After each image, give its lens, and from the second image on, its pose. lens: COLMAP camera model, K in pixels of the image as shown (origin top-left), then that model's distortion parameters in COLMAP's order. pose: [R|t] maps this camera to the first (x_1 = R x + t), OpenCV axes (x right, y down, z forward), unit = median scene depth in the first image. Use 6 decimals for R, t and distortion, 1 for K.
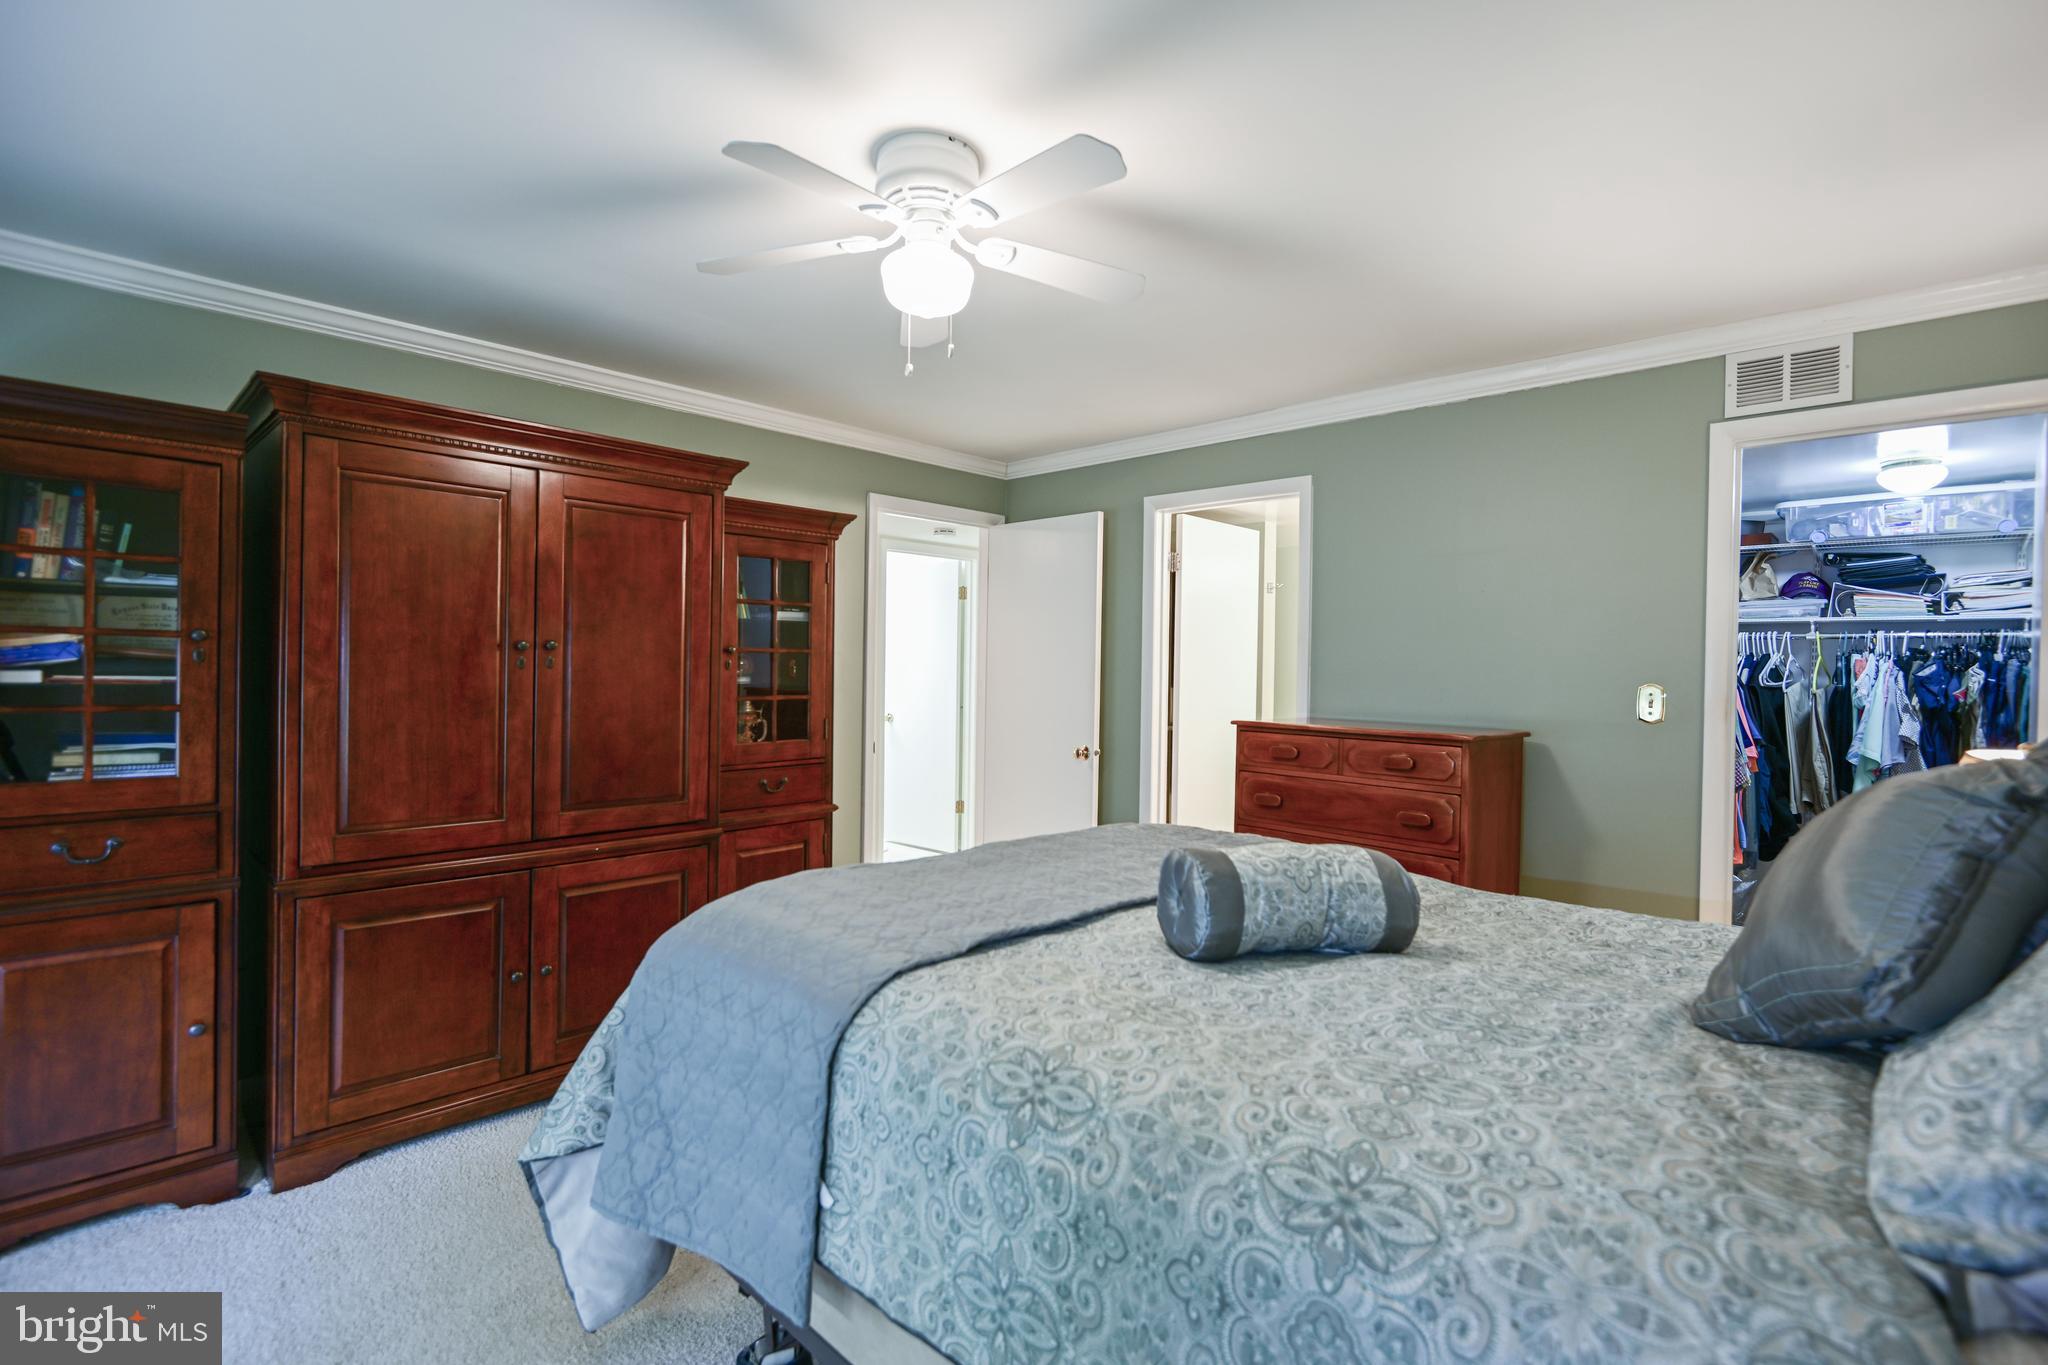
lens RADIAL K [[951.8, 0, 1018.8], [0, 951.8, 675.0], [0, 0, 1]] dist [-0.007438, -0.000468]
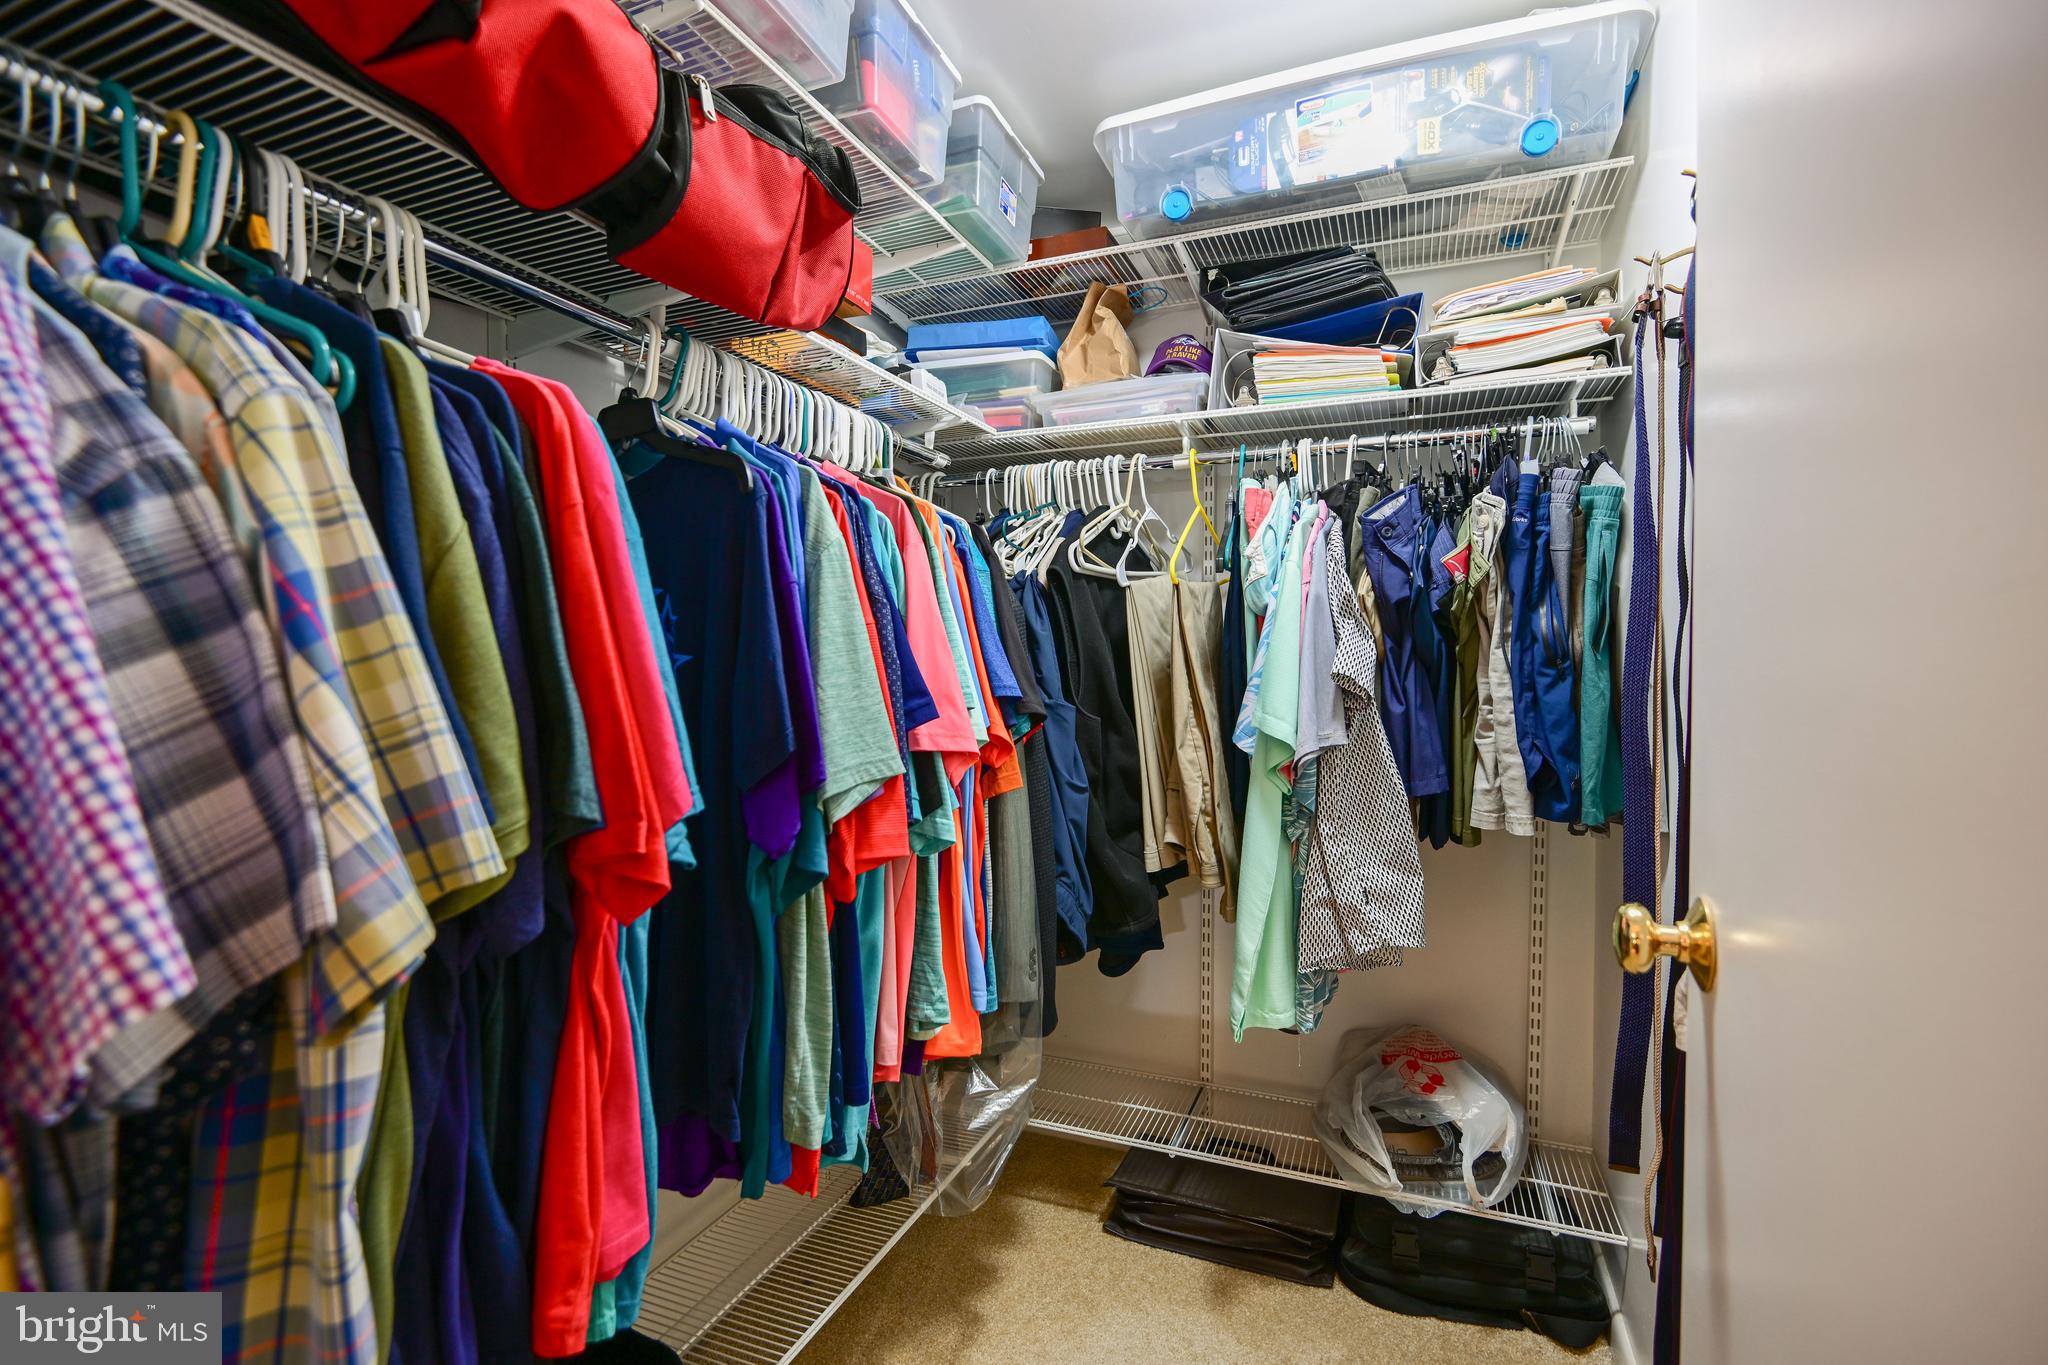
lens RADIAL K [[921.7, 0, 1030.4], [0, 921.7, 688.4], [0, 0, 1]] dist [-0.010086, 0.000004]
pose [[0.932357, -0.038003, 0.359535, 0.666653], [0.028947, 0.999114, 0.030538, 0.053303], [-0.360377, -0.018065, 0.932632, 0.679516]]
